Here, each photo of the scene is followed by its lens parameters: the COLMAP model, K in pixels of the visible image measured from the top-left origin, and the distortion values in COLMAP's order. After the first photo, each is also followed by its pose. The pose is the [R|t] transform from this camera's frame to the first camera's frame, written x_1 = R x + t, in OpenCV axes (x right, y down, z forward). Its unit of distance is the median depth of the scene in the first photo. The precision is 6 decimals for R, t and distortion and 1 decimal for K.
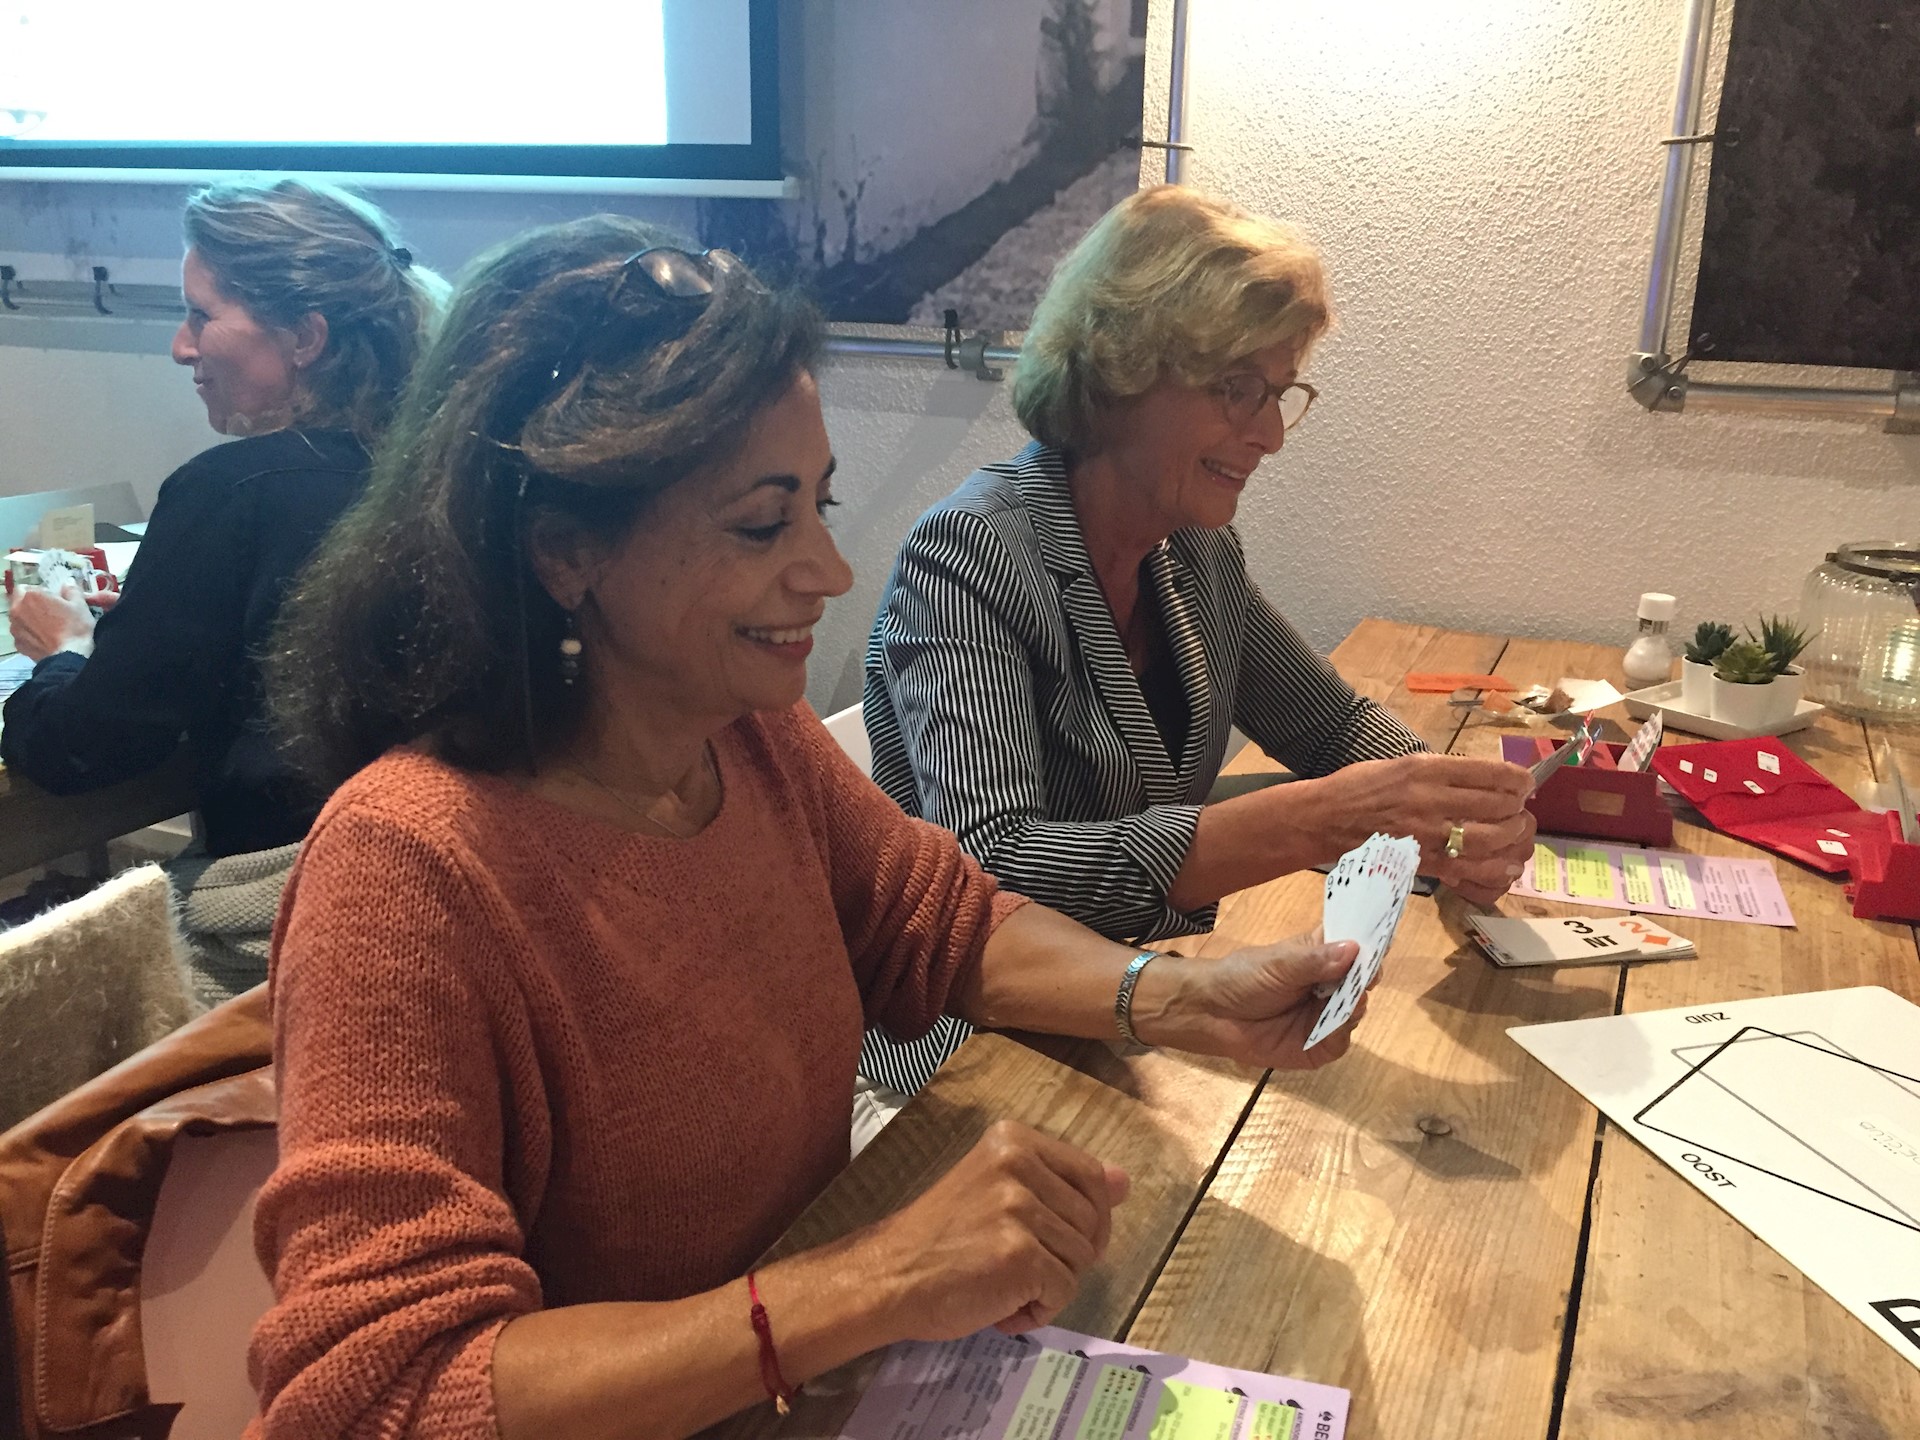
lens RADIAL K [[1650.5, 0, 960.0], [0, 1650.5, 720.0], [0, 0, 1]] dist [0.065101, -0.121373]
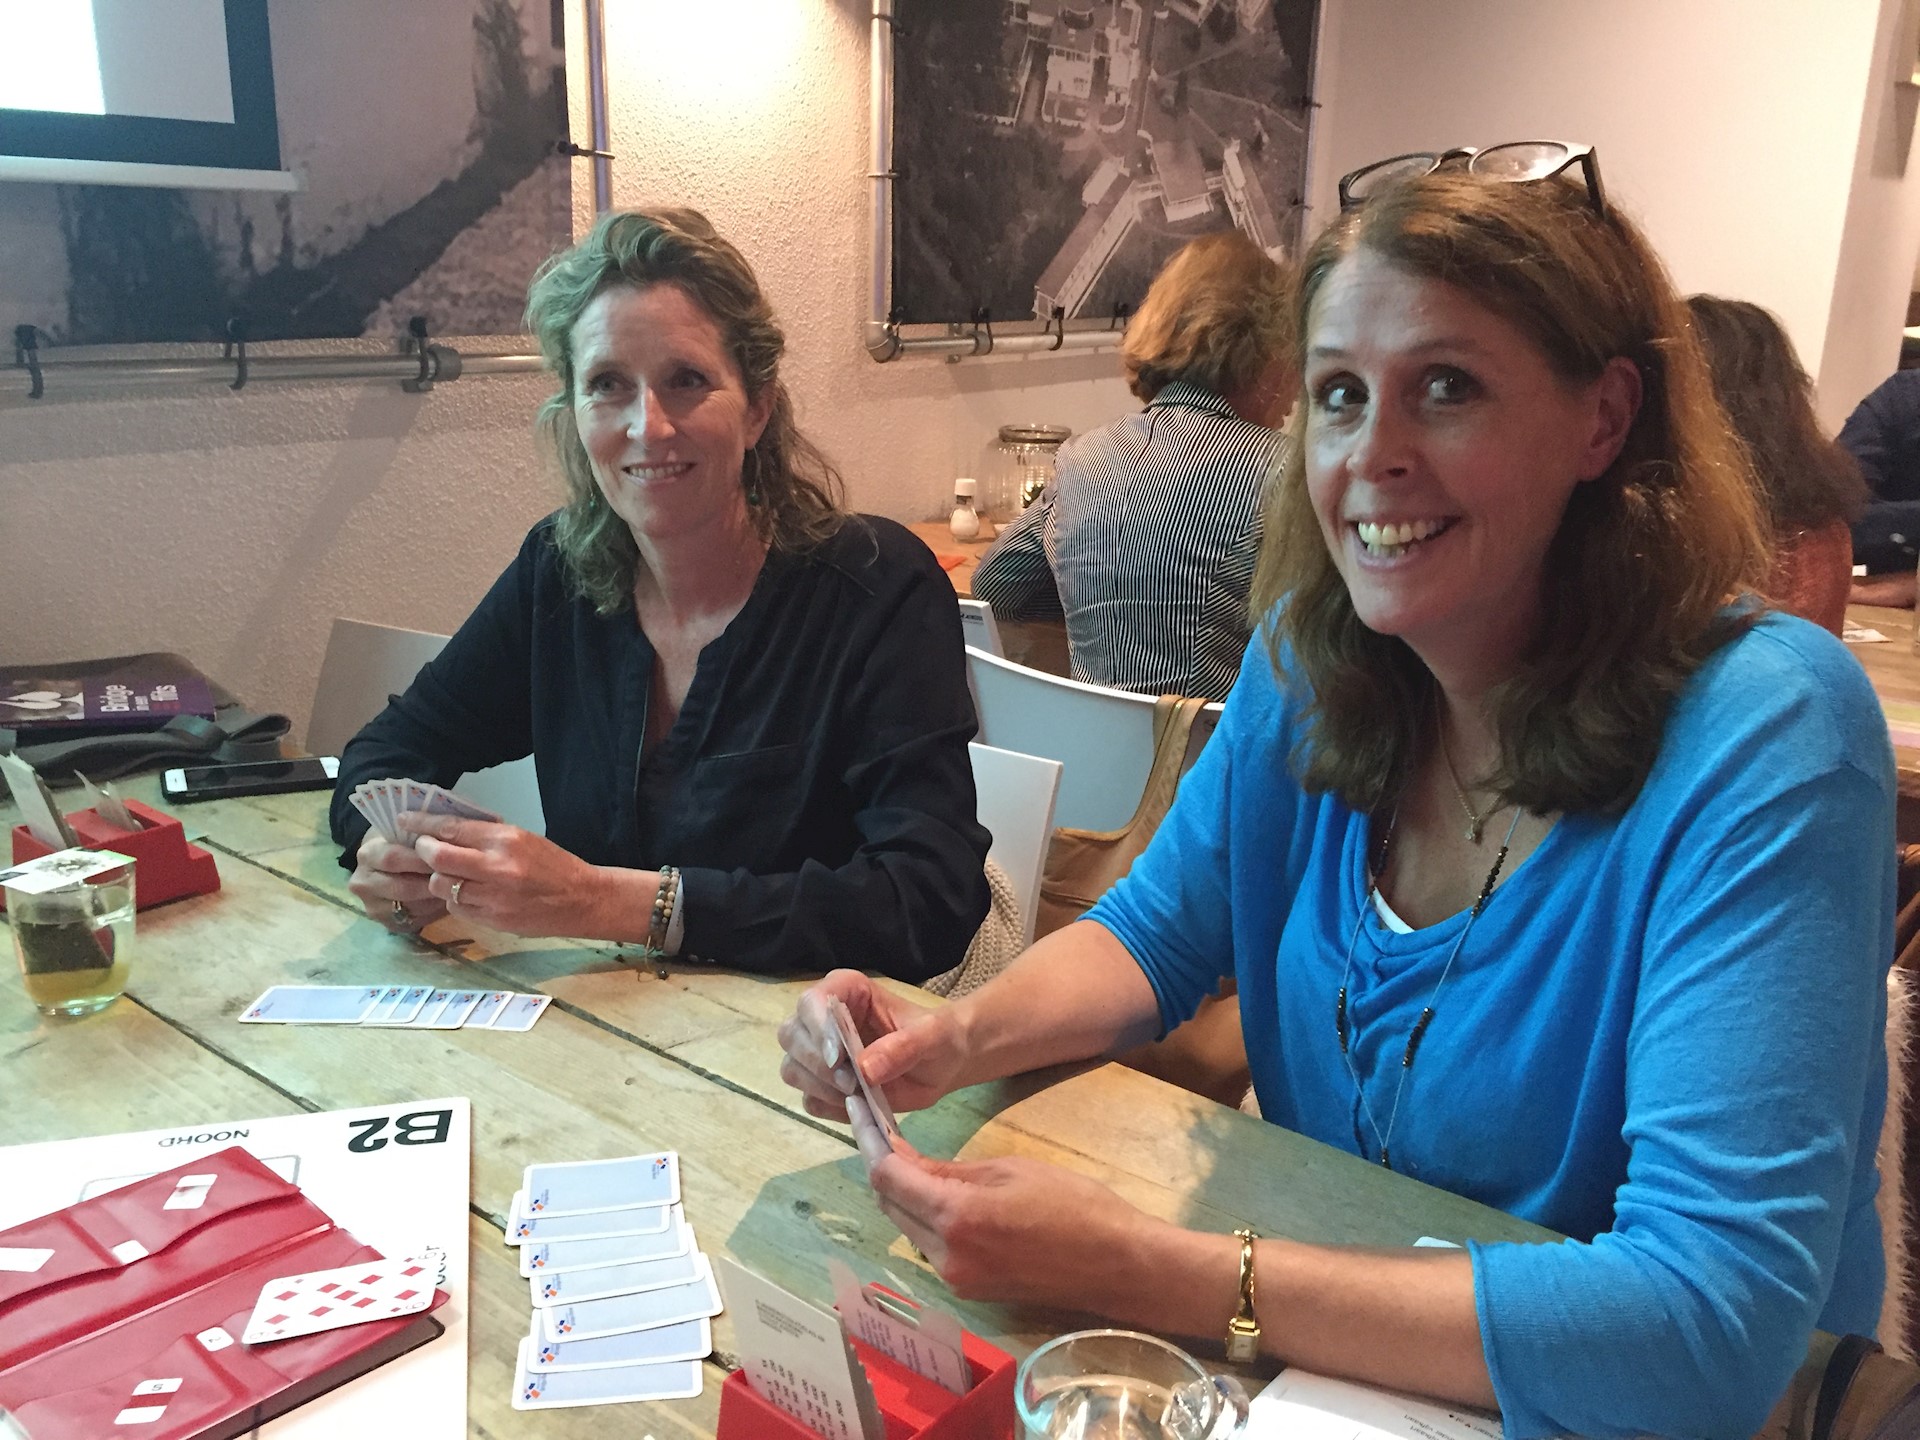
lens RADIAL K [[1650.5, 0, 960.0], [0, 1650.5, 720.0], [0, 0, 1]] dist [0.065101, -0.121373]
pose [[0.224139, -0.277476, 0.934221, -0.863258], [0.259489, 0.940997, 0.217231, -0.161771], [-0.939376, 0.193730, 0.282916, 0.507195]]
